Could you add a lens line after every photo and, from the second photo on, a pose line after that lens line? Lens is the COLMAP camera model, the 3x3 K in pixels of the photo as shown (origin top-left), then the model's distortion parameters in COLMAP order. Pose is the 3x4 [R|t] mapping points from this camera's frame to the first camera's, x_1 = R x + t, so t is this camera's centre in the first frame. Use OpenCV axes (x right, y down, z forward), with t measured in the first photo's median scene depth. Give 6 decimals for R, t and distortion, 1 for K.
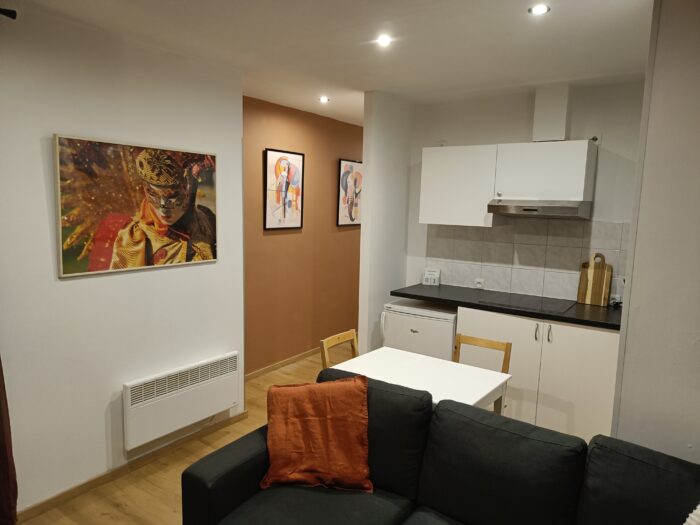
lens RADIAL K [[487.6, 0, 349.4], [0, 487.6, 265.5], [0, 0, 1]] dist [0.004530, 0.001948]
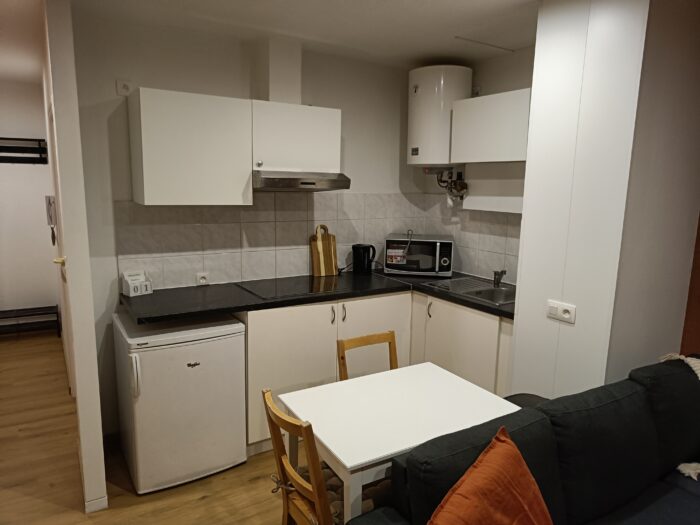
lens RADIAL K [[487.6, 0, 349.4], [0, 487.6, 265.5], [0, 0, 1]] dist [0.004530, 0.001948]
pose [[0.375981, -0.171720, 0.910577, -0.396188], [0.106028, 0.984197, 0.141824, -0.078058], [-0.920541, 0.043224, 0.388246, 0.549558]]
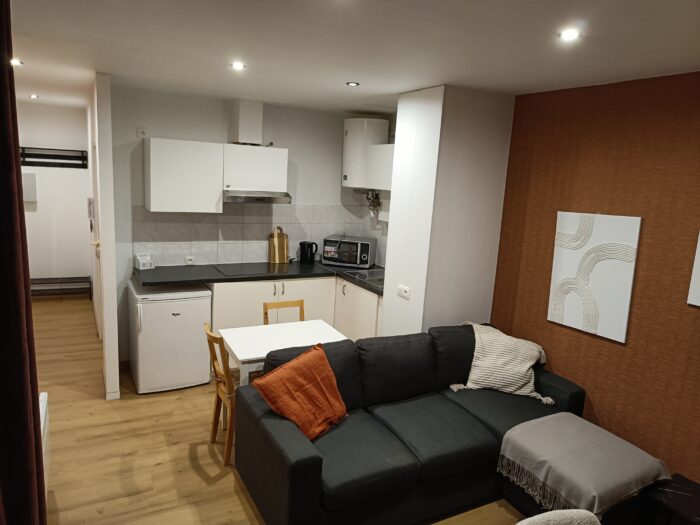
lens RADIAL K [[491.7, 0, 350.0], [0, 491.7, 262.5], [0, 0, 1]] dist [-0.008870, -0.000654]
pose [[0.424104, -0.161375, 0.891120, -0.674163], [0.063794, 0.986874, 0.148355, -0.118015], [-0.903364, -0.006070, 0.428832, 0.199039]]
